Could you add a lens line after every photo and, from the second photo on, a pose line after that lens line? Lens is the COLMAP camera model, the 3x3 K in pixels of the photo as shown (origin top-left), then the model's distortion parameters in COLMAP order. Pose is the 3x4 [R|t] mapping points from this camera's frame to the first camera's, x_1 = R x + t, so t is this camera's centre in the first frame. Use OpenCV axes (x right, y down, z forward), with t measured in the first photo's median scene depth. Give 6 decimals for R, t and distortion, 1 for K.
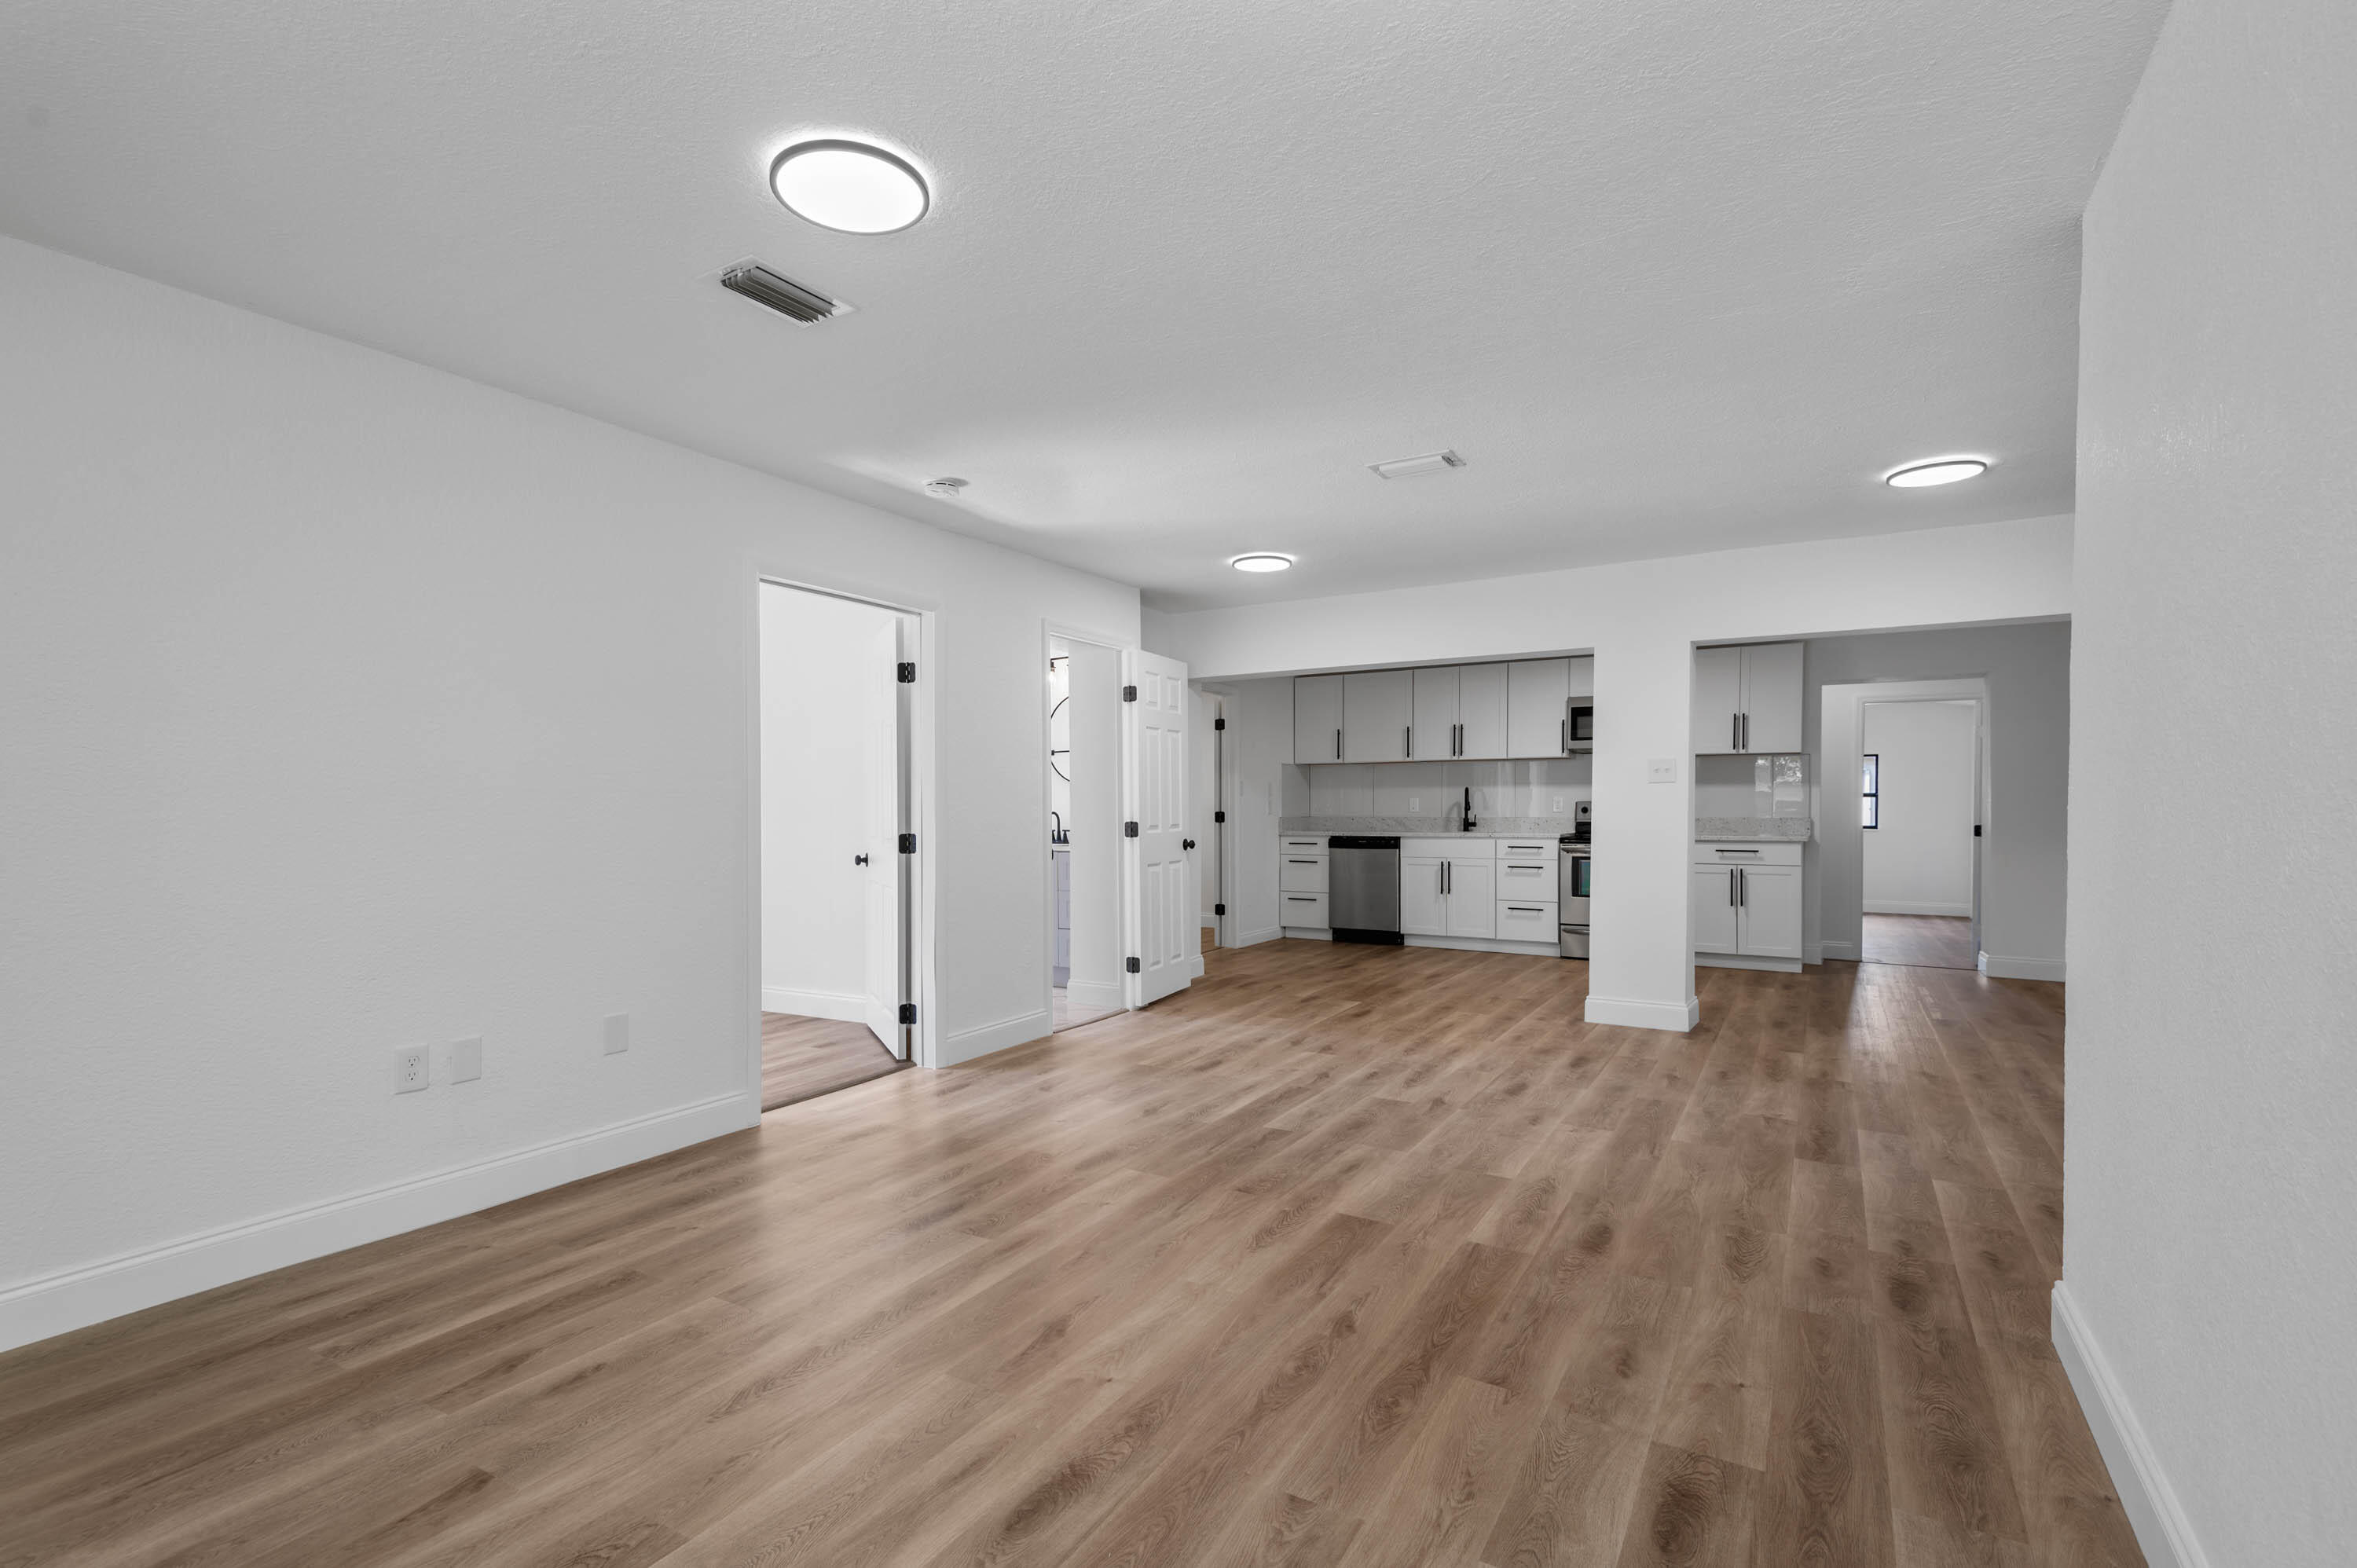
lens RADIAL K [[1079.2, 0, 1163.2], [0, 1079.2, 811.5], [0, 0, 1]] dist [0.042416, -0.016156]
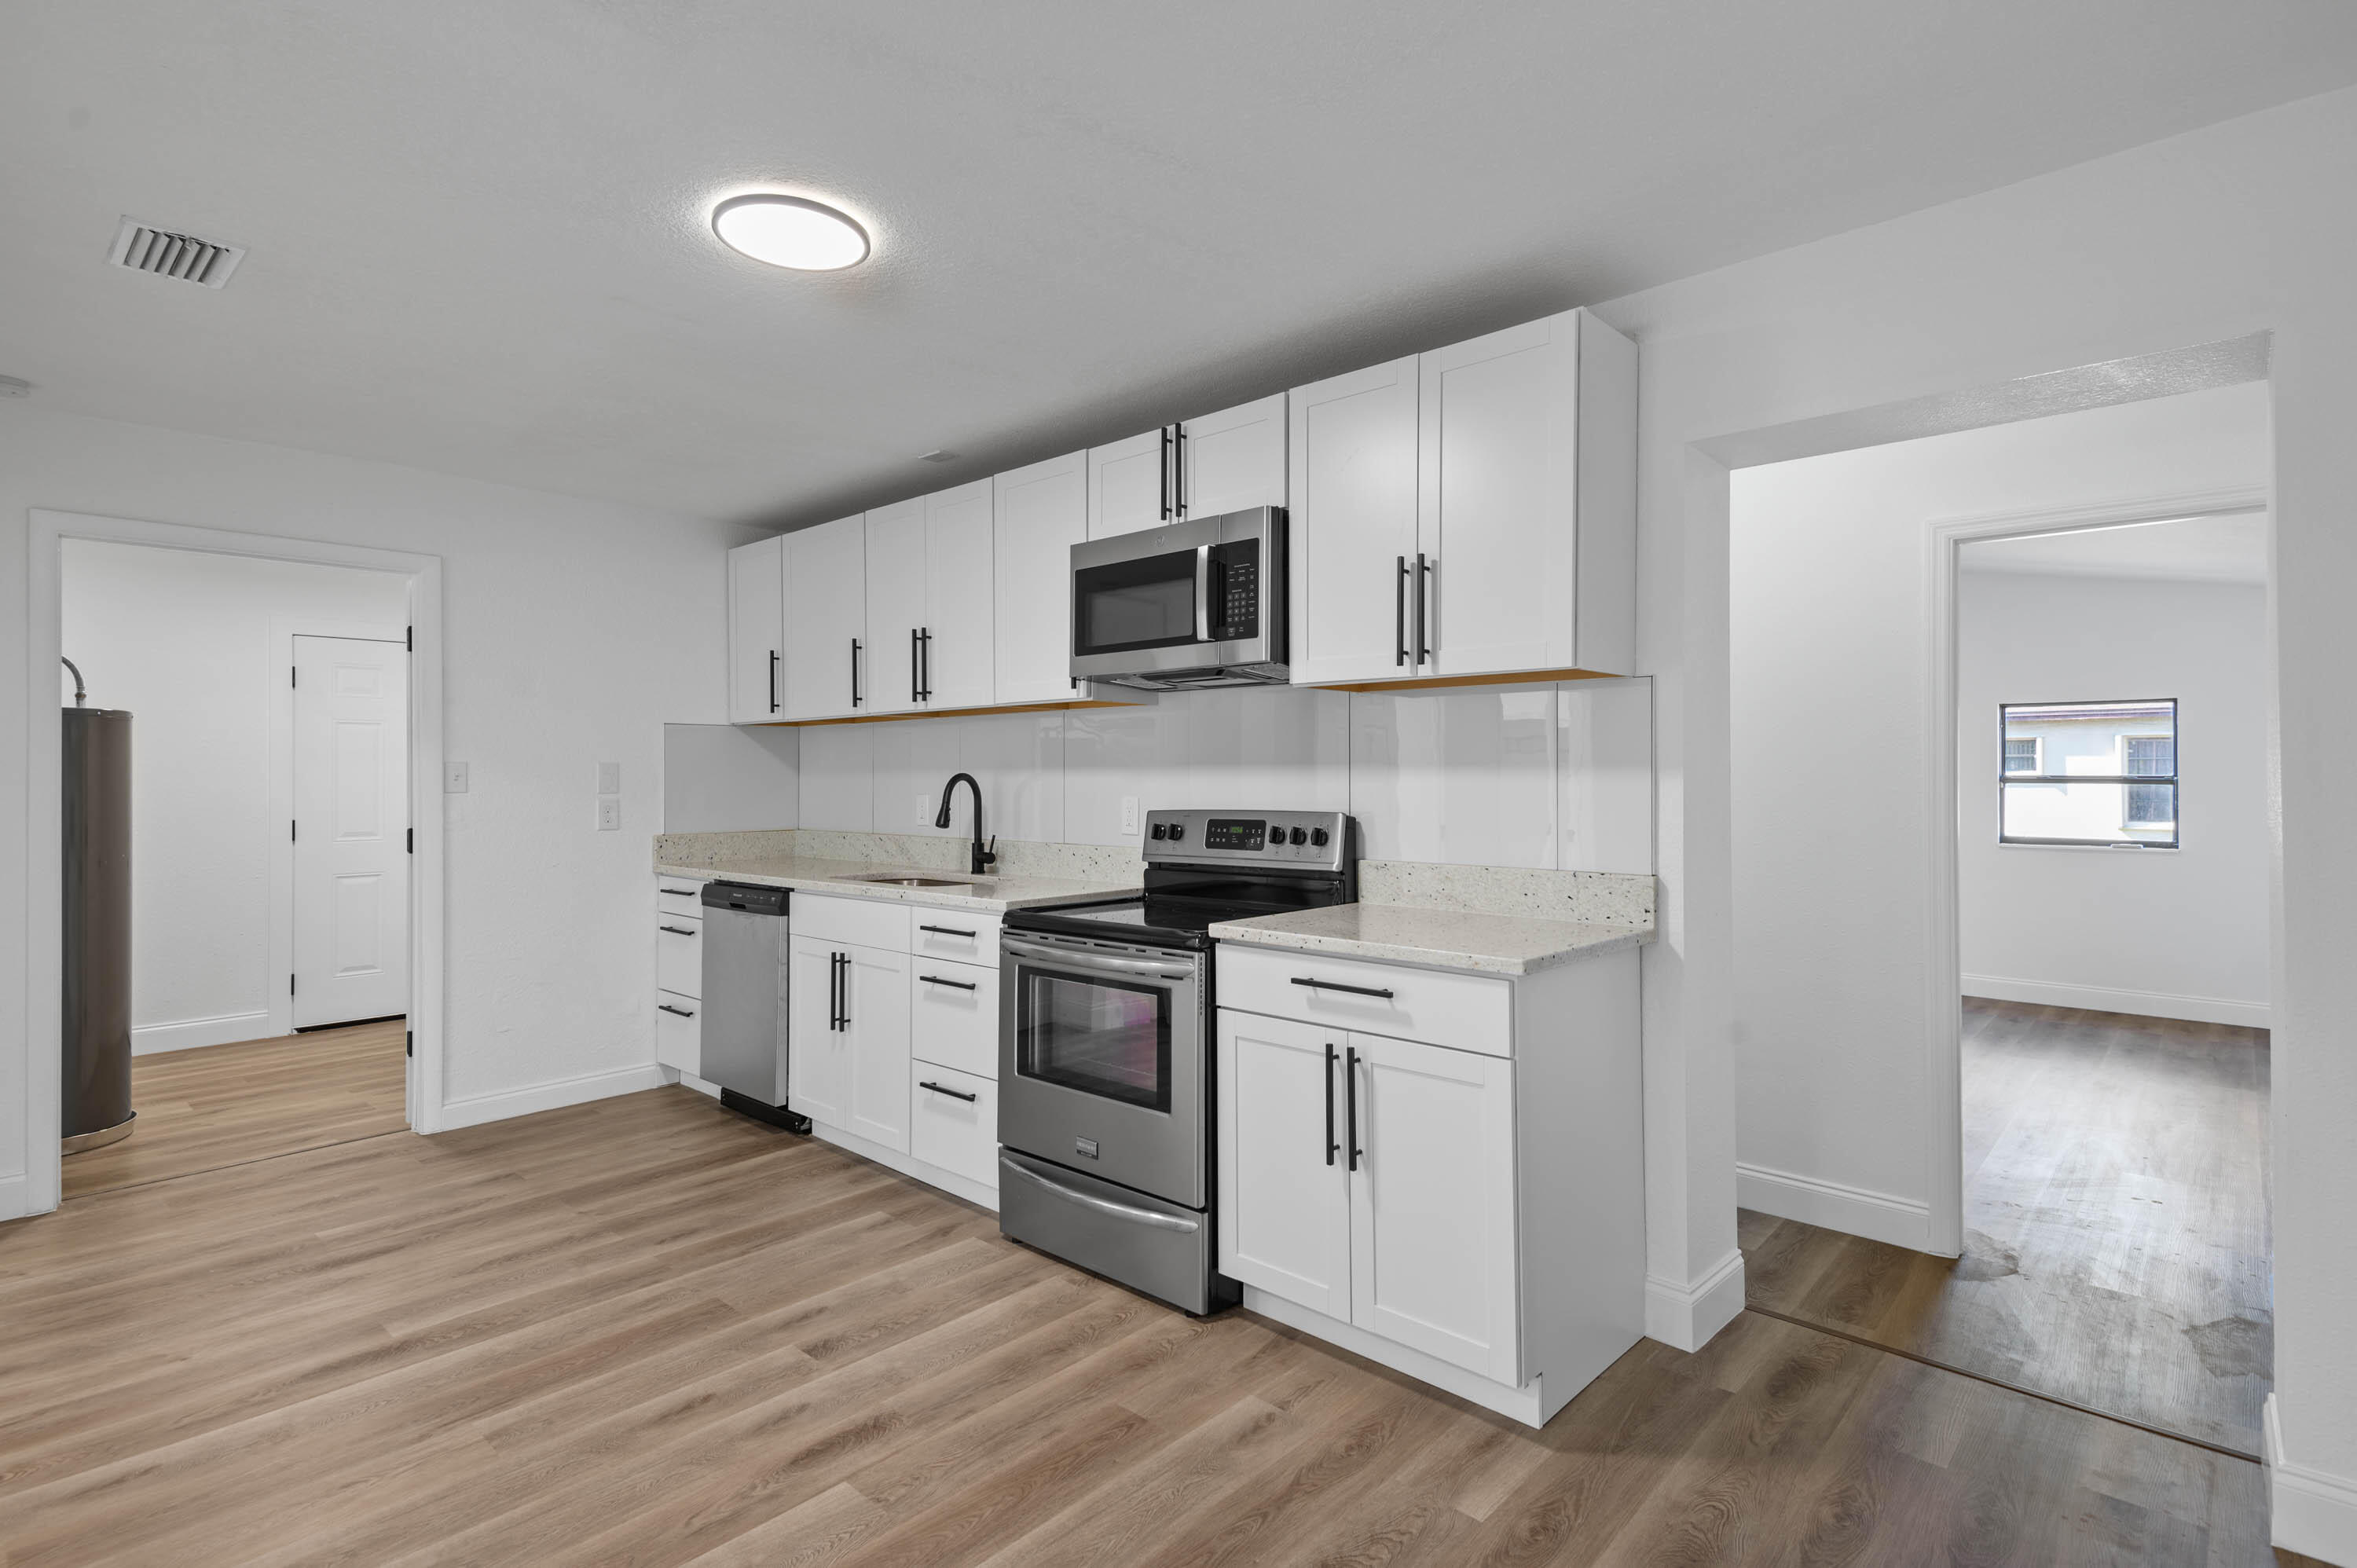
lens RADIAL K [[1120.4, 0, 1217.4], [0, 1120.4, 784.4], [0, 0, 1]] dist [0.045809, -0.003620]
pose [[0.983477, 0.001626, -0.181028, 0.898683], [-0.001854, 0.999998, -0.001091, -0.034406], [0.181026, 0.001408, 0.983477, 1.112319]]
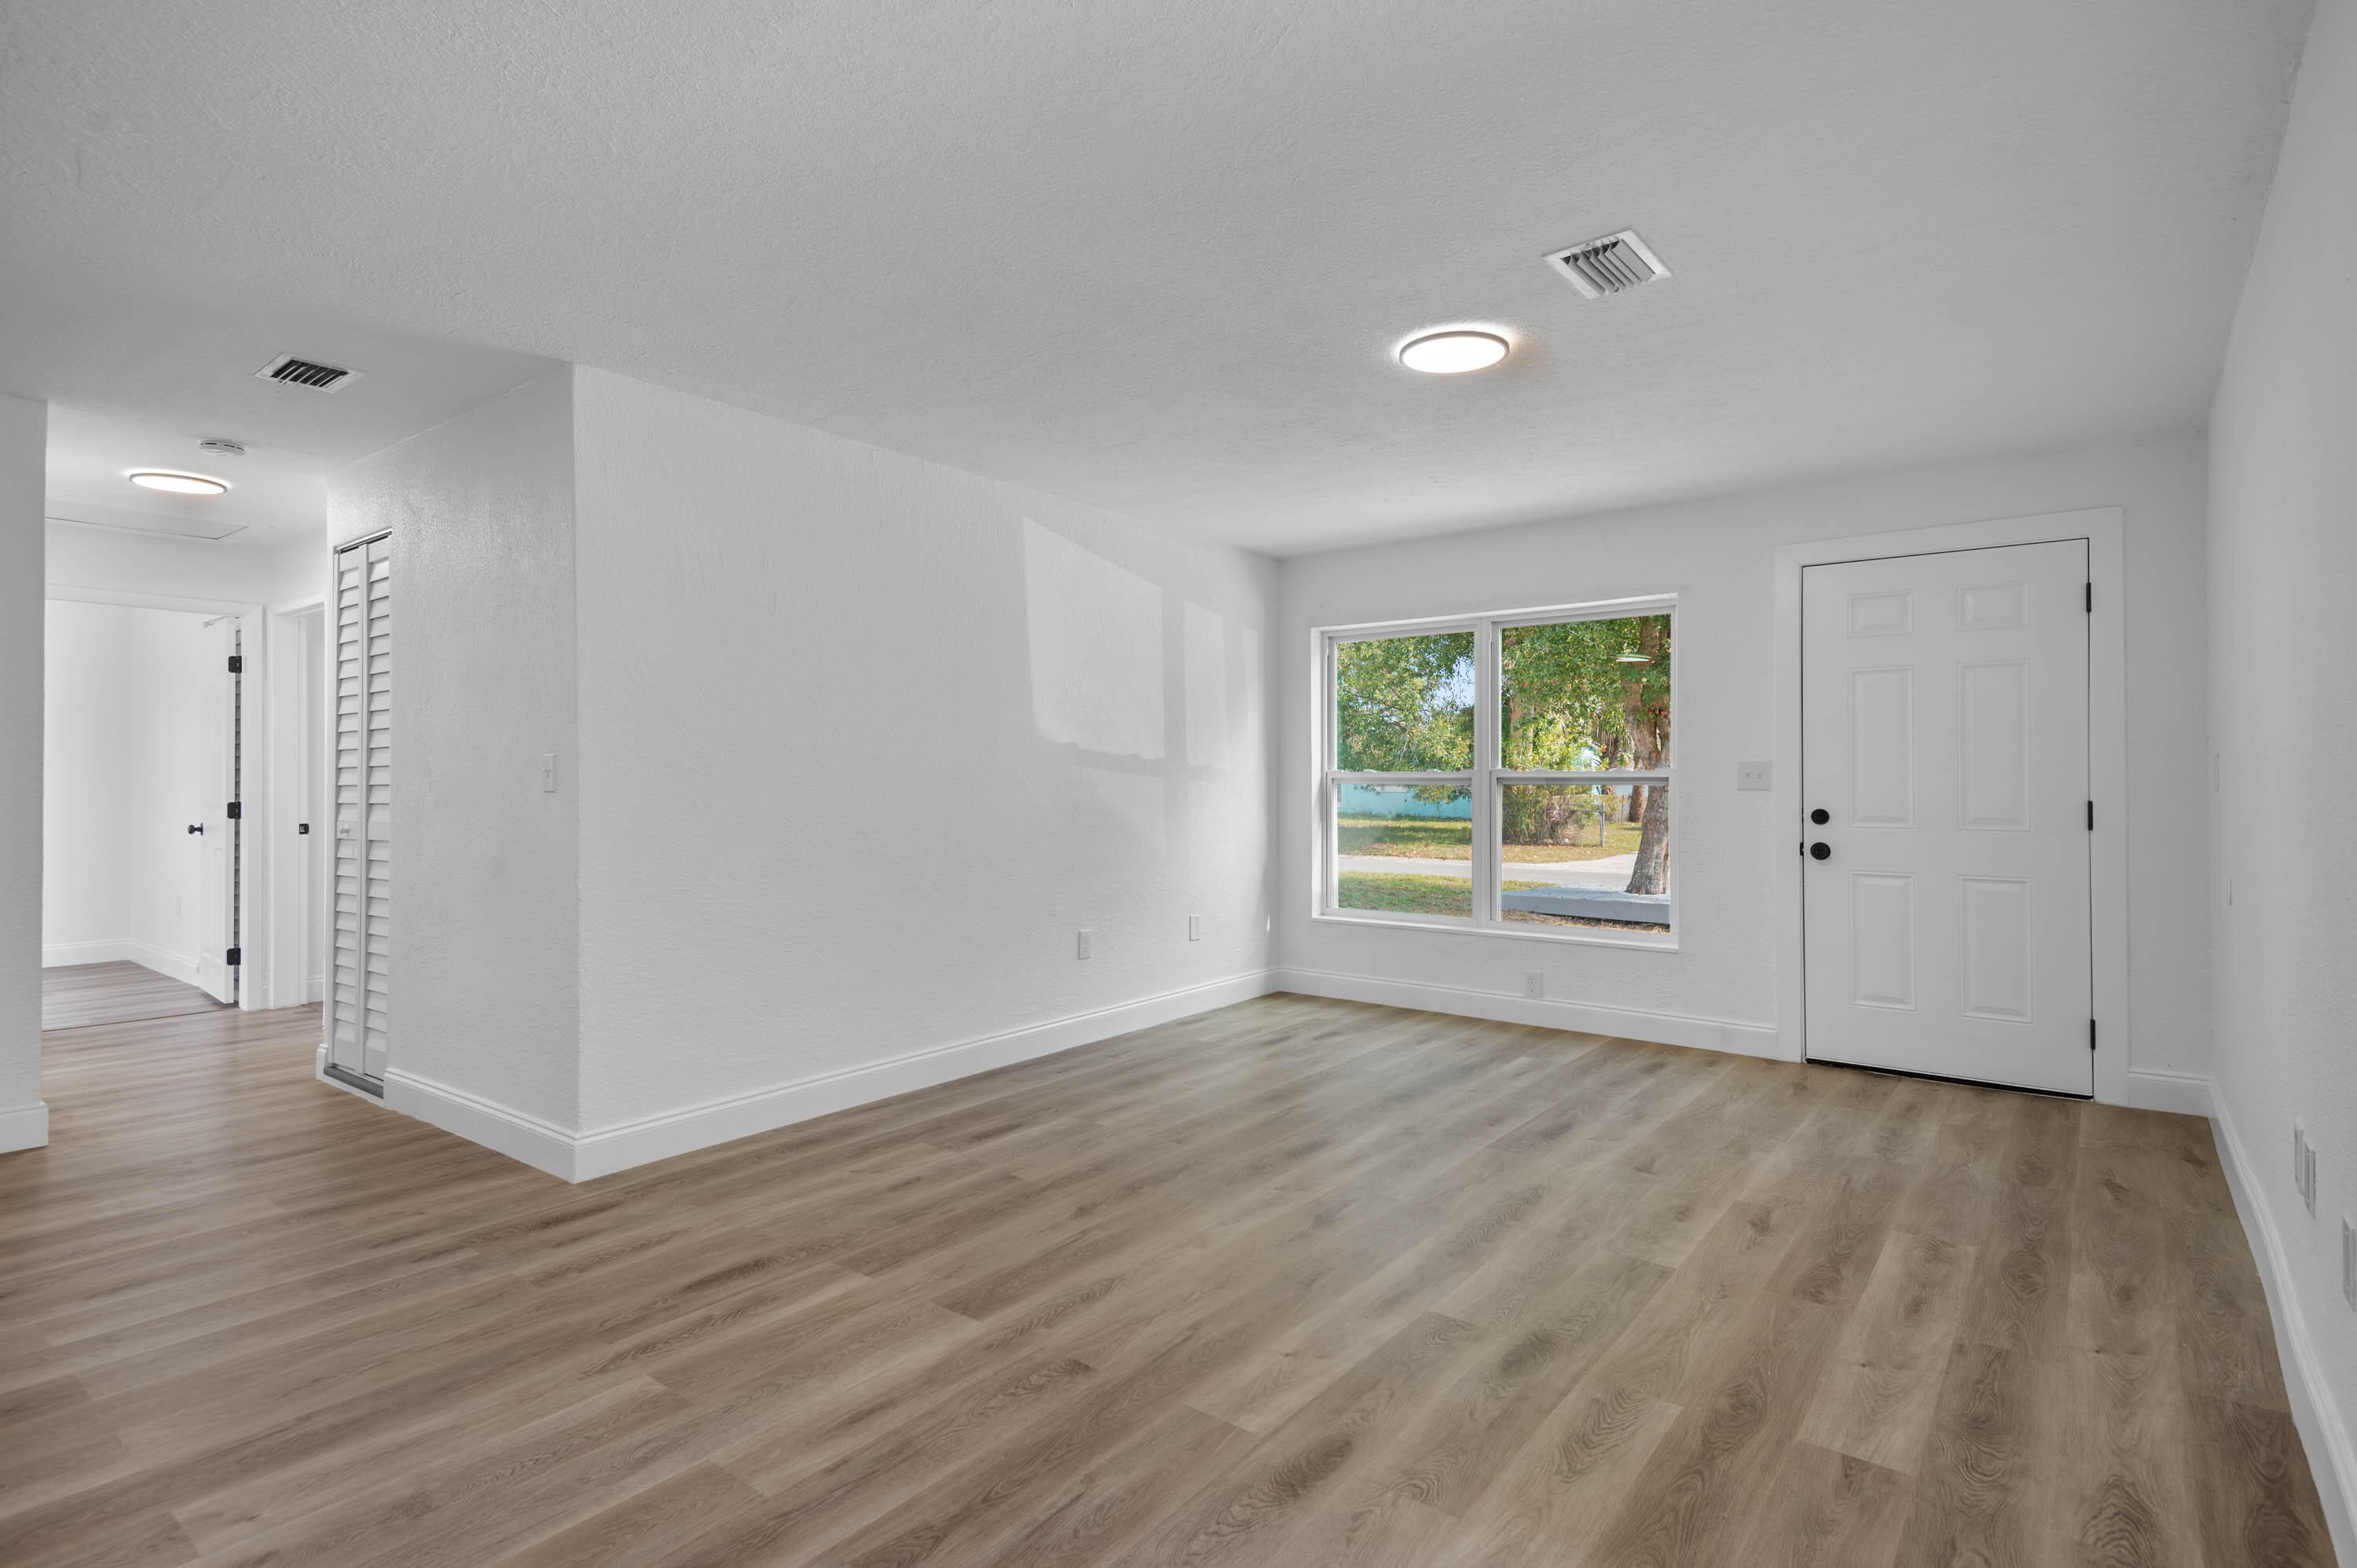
lens RADIAL K [[1164.5, 0, 1175.5], [0, 1164.5, 783.1], [0, 0, 1]] dist [0.042969, -0.018582]
pose [[-0.992417, 0.004553, 0.122830, -0.051075], [0.005587, 0.999952, 0.008077, -0.007297], [-0.122787, 0.008702, -0.992395, 1.198608]]
